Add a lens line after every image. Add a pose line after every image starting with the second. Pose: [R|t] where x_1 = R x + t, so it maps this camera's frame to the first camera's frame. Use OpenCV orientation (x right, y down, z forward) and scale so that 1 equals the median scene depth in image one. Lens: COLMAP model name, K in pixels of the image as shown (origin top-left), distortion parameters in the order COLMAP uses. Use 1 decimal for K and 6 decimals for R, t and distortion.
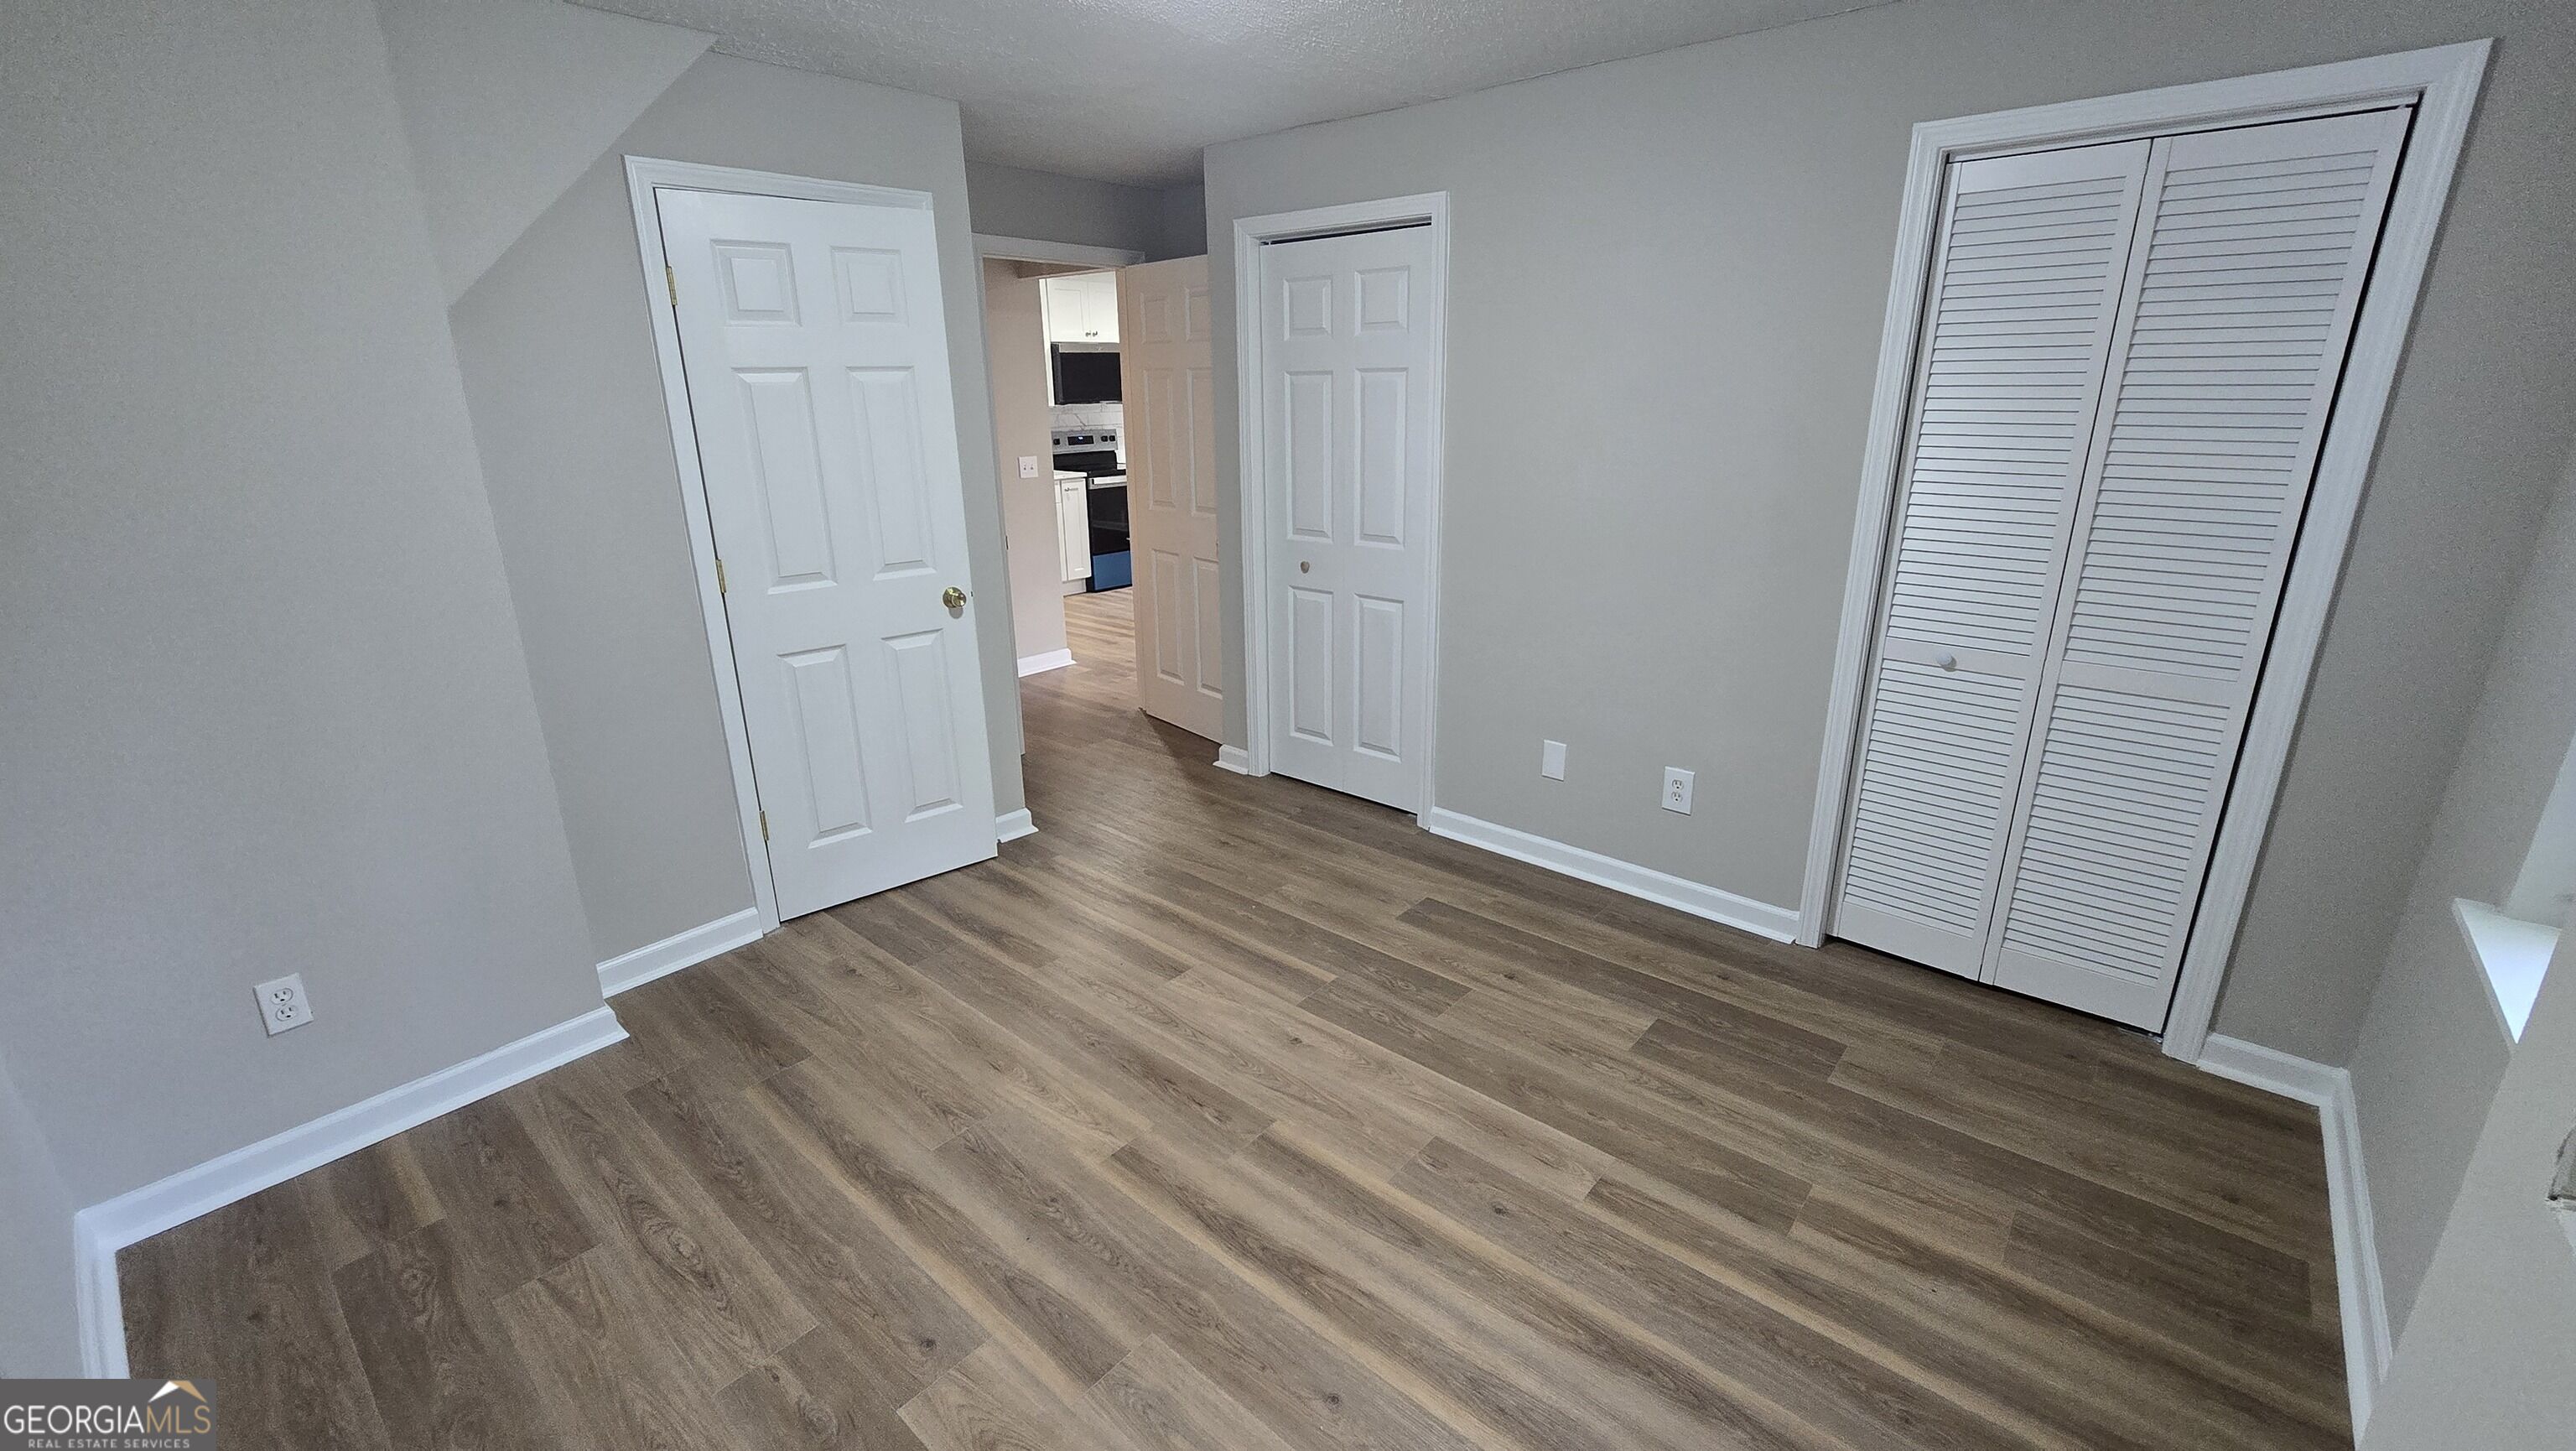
lens RADIAL K [[1050.2, 0, 1271.5], [0, 1050.2, 724.8], [0, 0, 1]] dist [-0.006244, 0.001270]
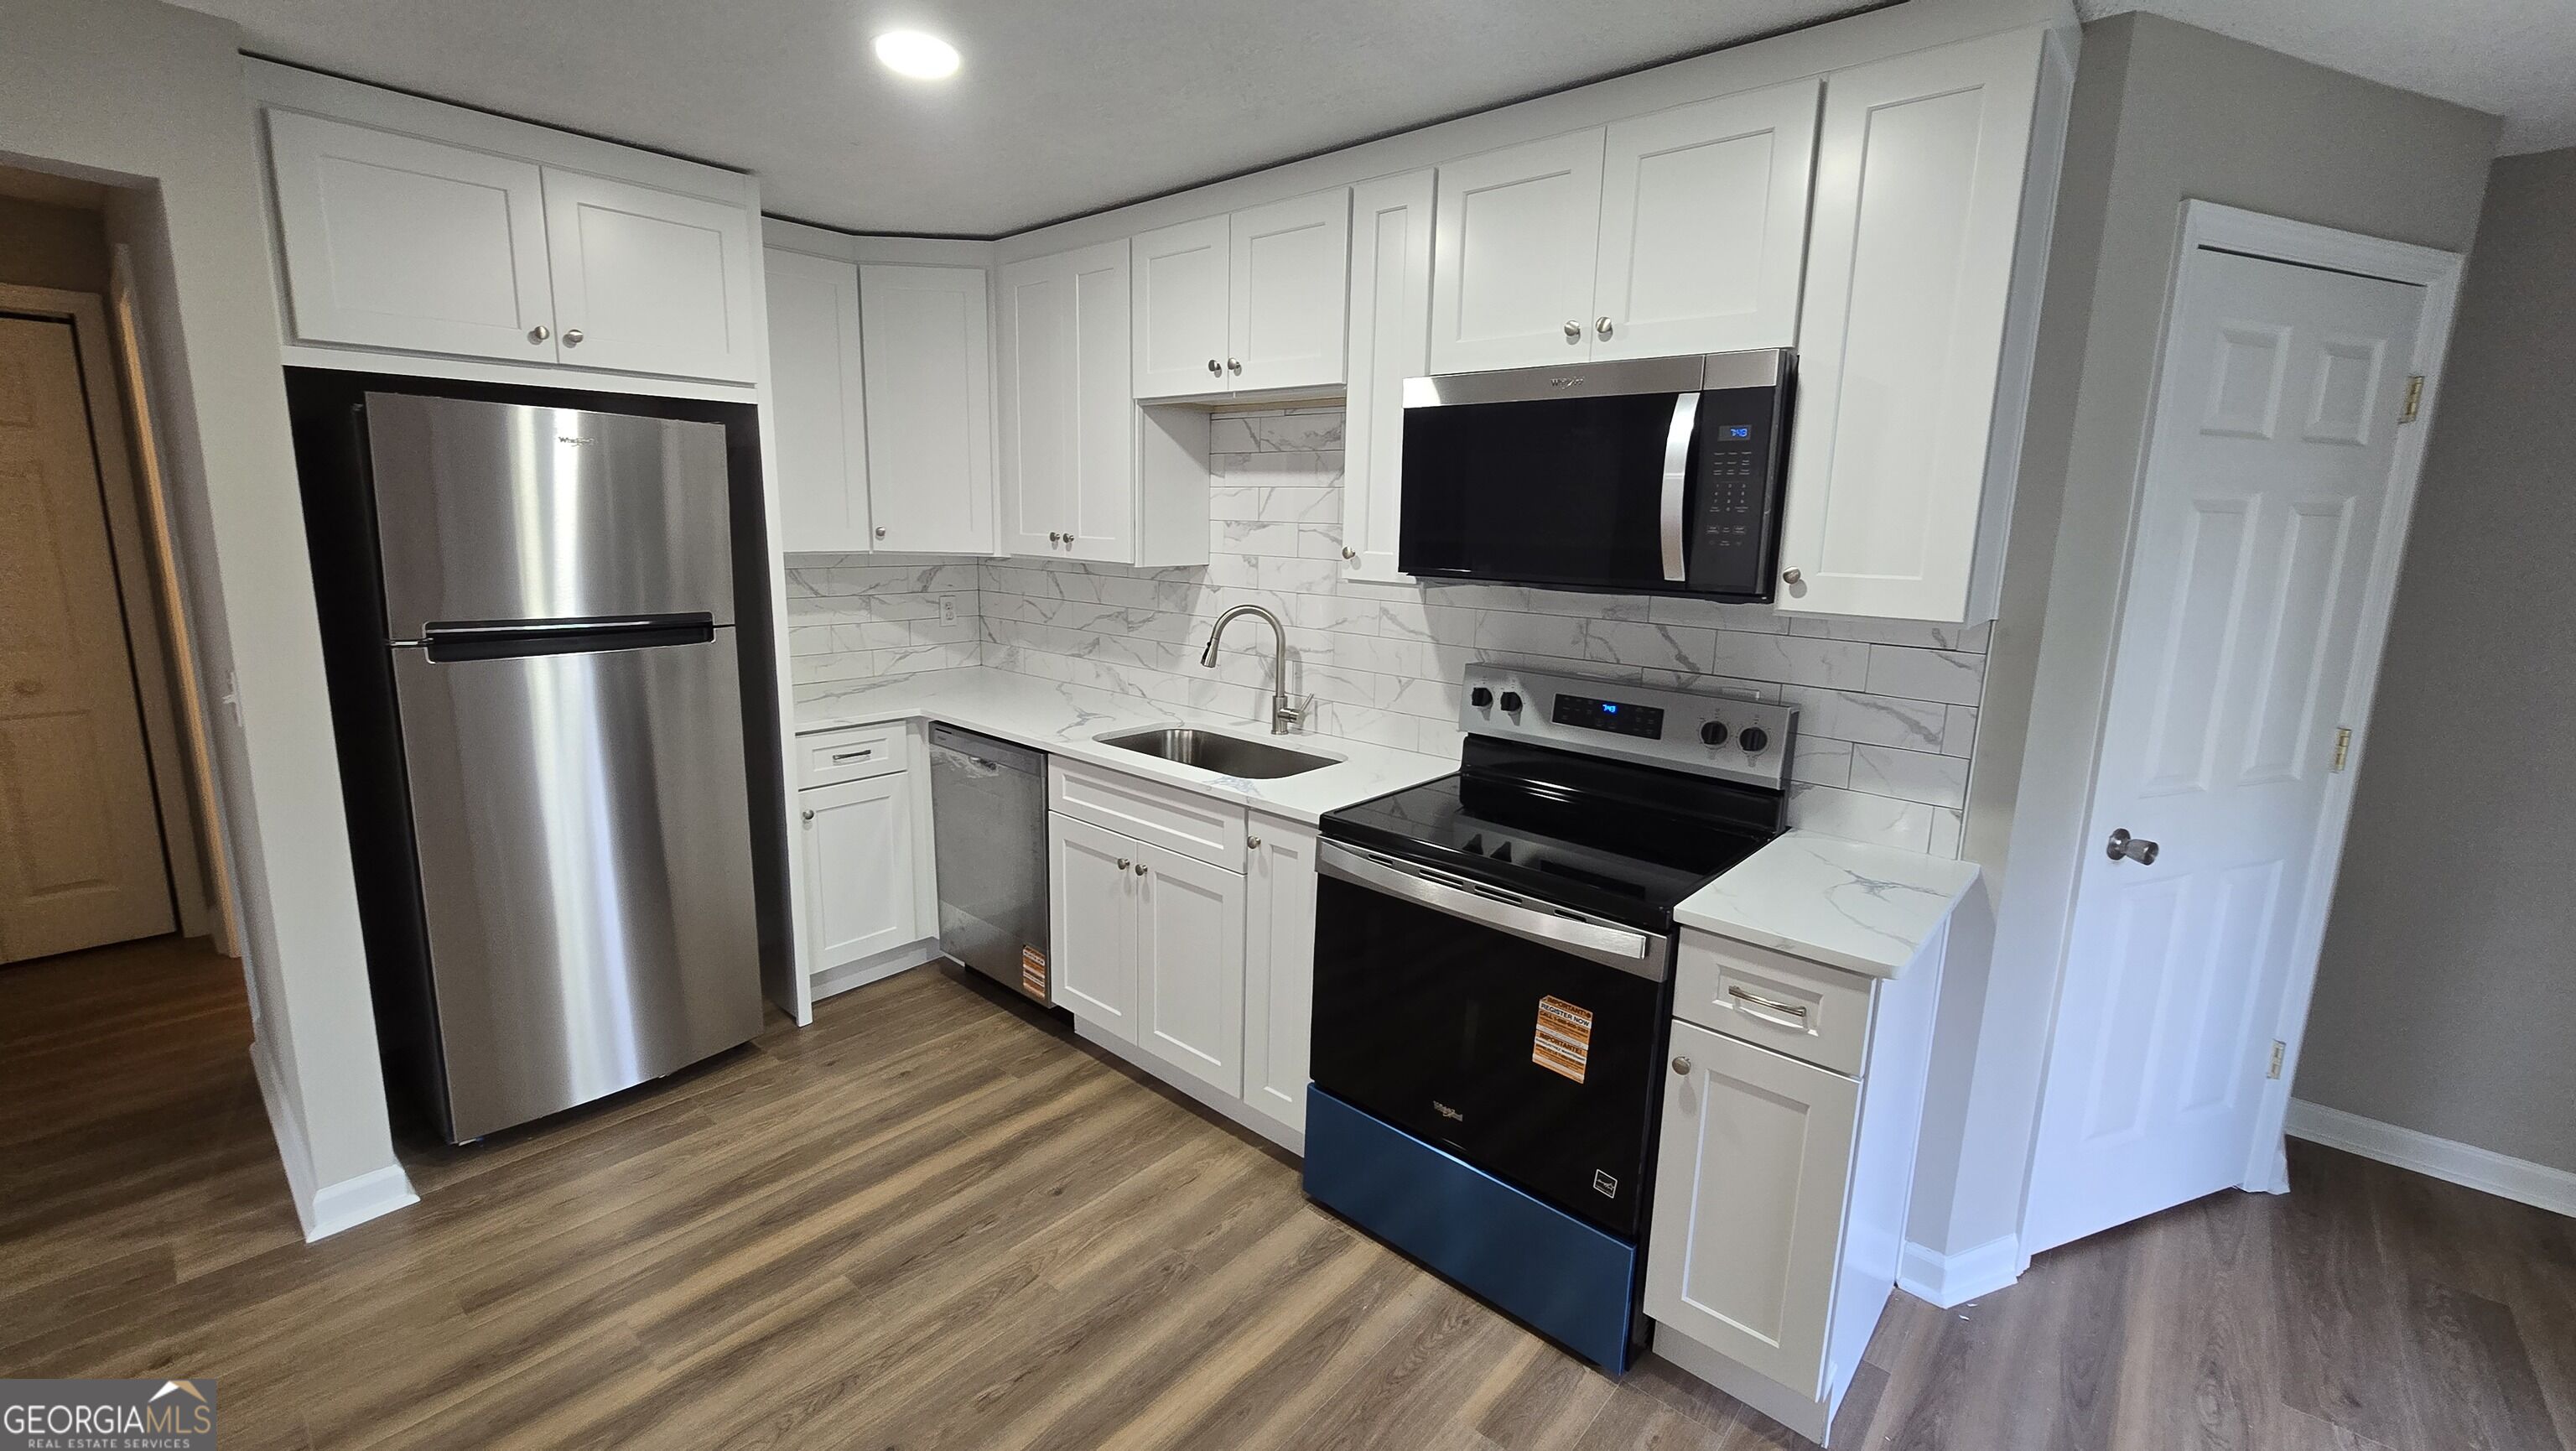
lens RADIAL K [[1050.2, 0, 1280.4], [0, 1050.2, 705.2], [0, 0, 1]] dist [-0.006244, 0.001270]
pose [[-0.022014, 0.181461, -0.983152, 0.094043], [-0.329883, 0.926996, 0.178482, -0.295386], [0.943765, 0.328254, 0.039454, 0.909364]]
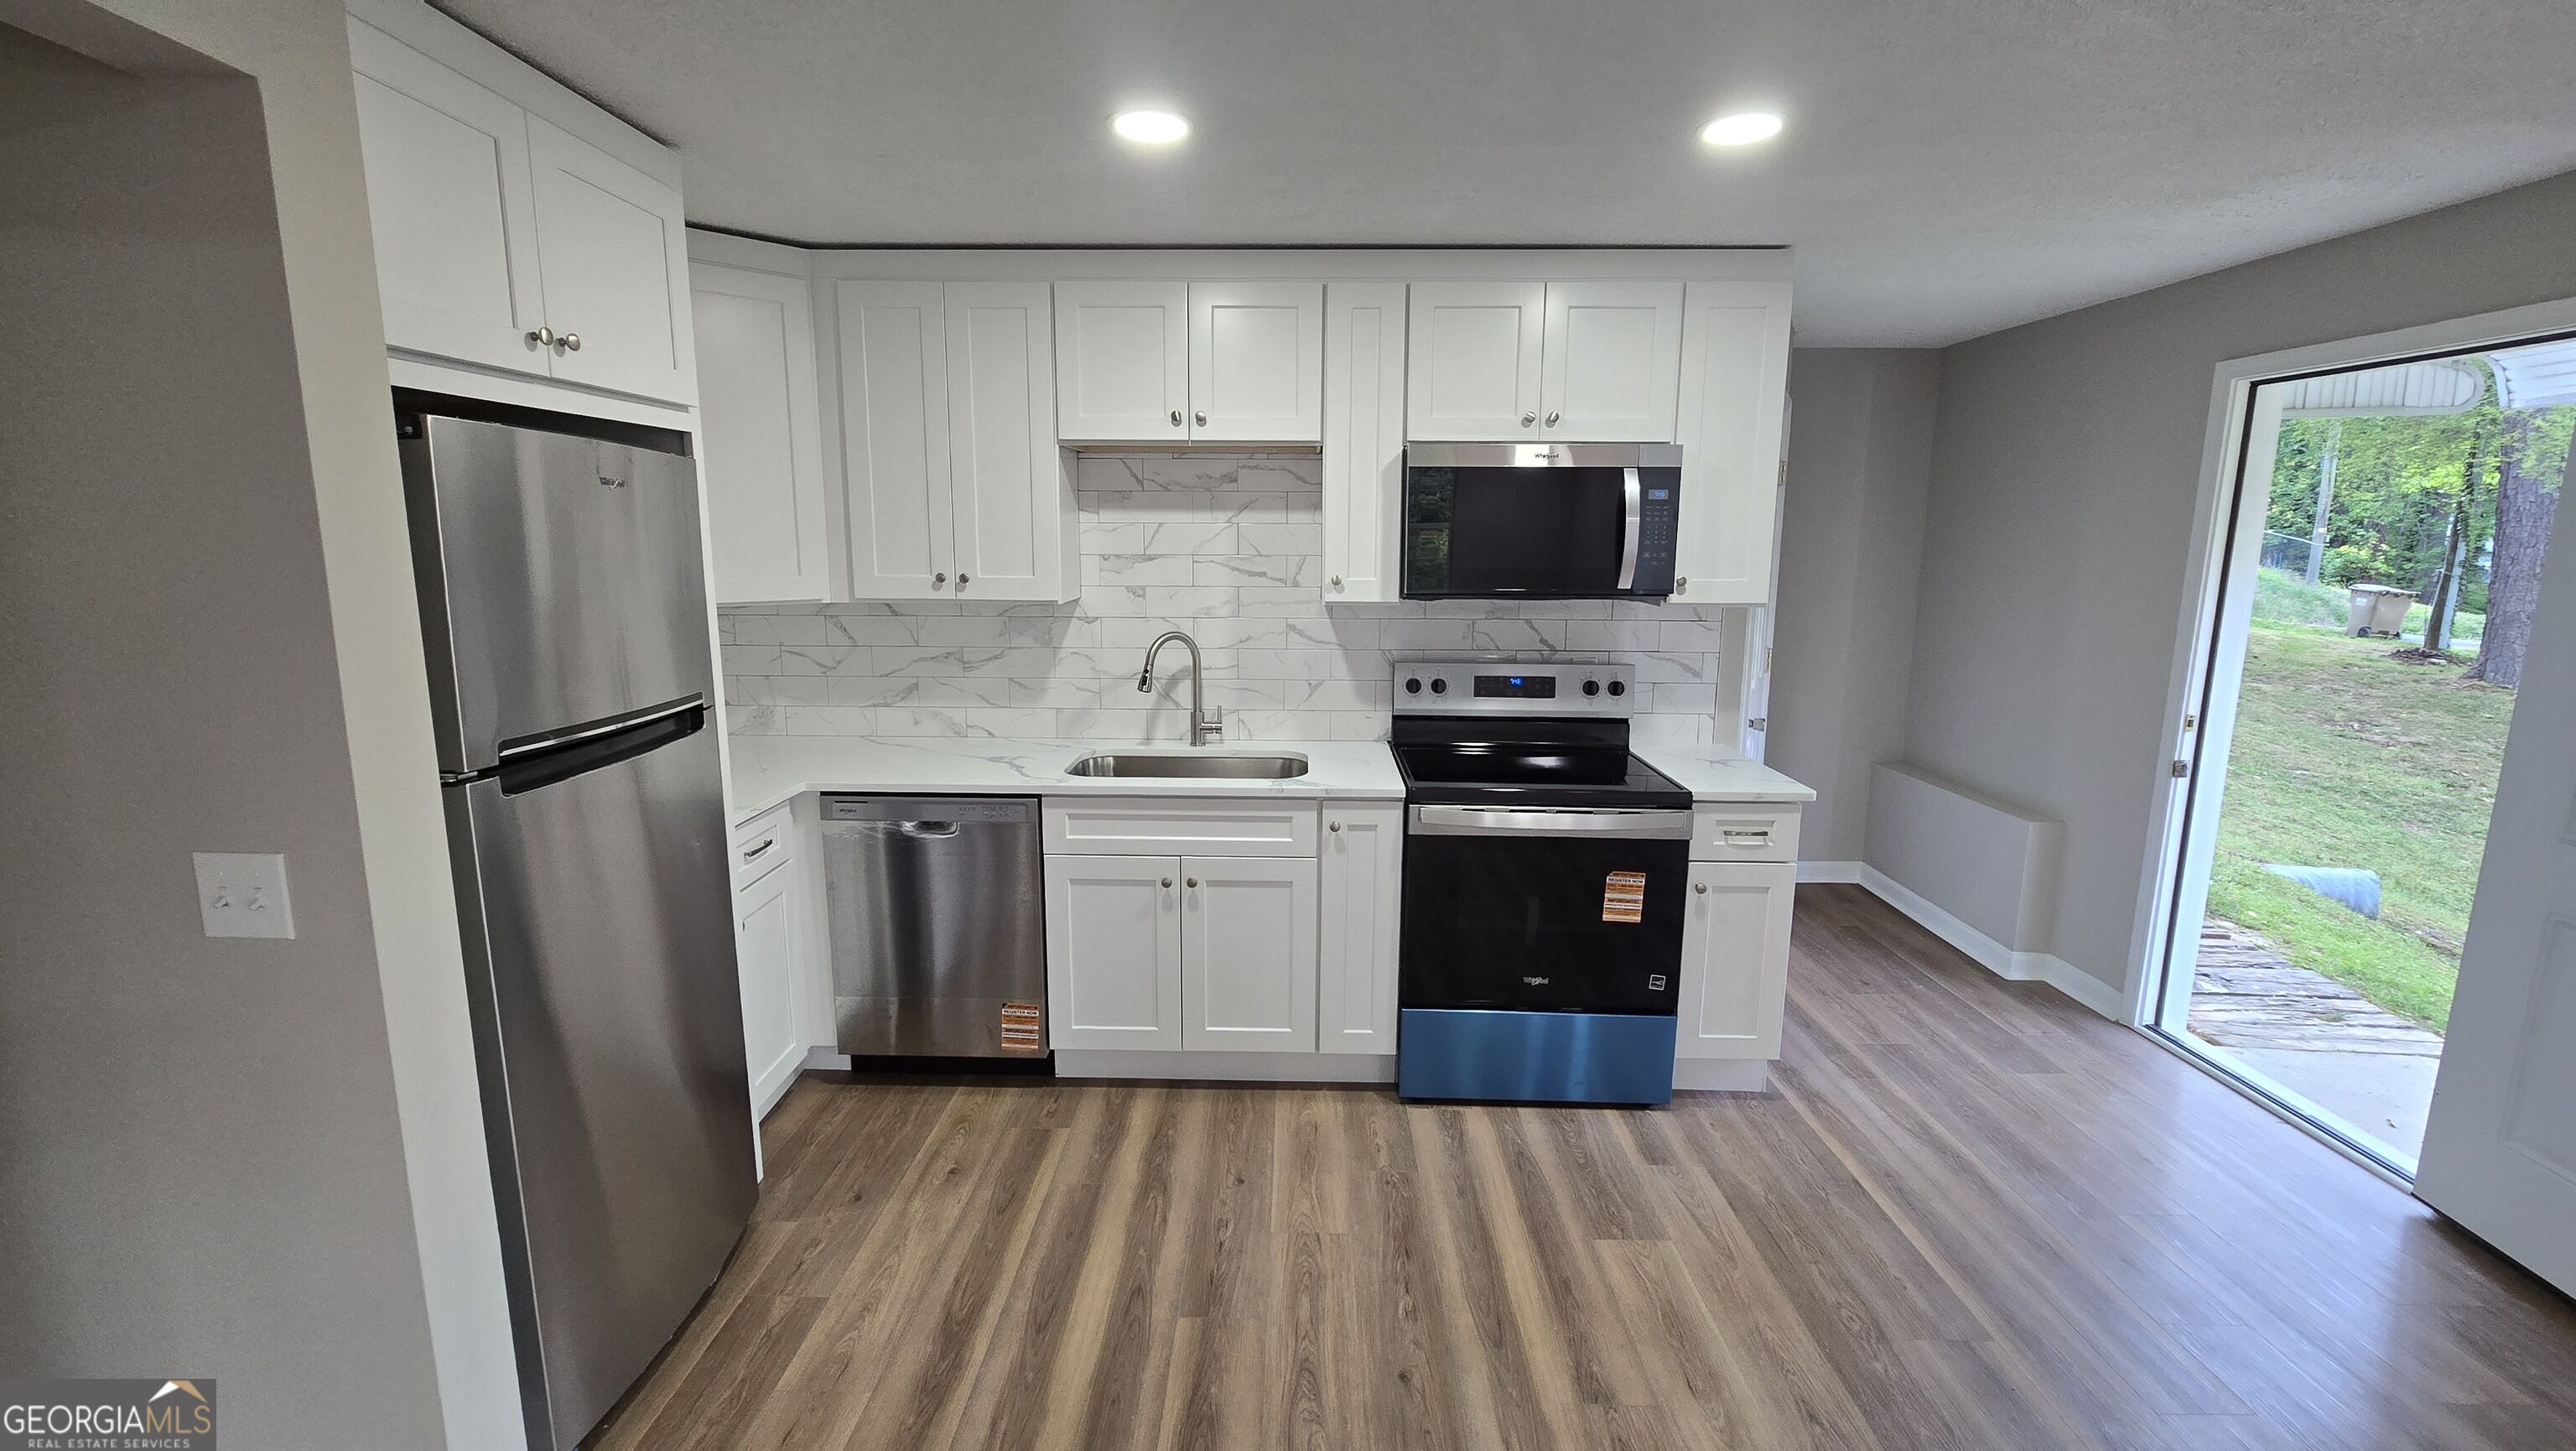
lens RADIAL K [[1050.2, 0, 1280.8], [0, 1050.2, 706.3], [0, 0, 1]] dist [-0.006244, 0.001270]
pose [[0.630463, 0.130595, -0.765155, 0.064229], [-0.245245, 0.968765, -0.036727, -0.228675], [0.736459, 0.210806, 0.642798, 0.687928]]
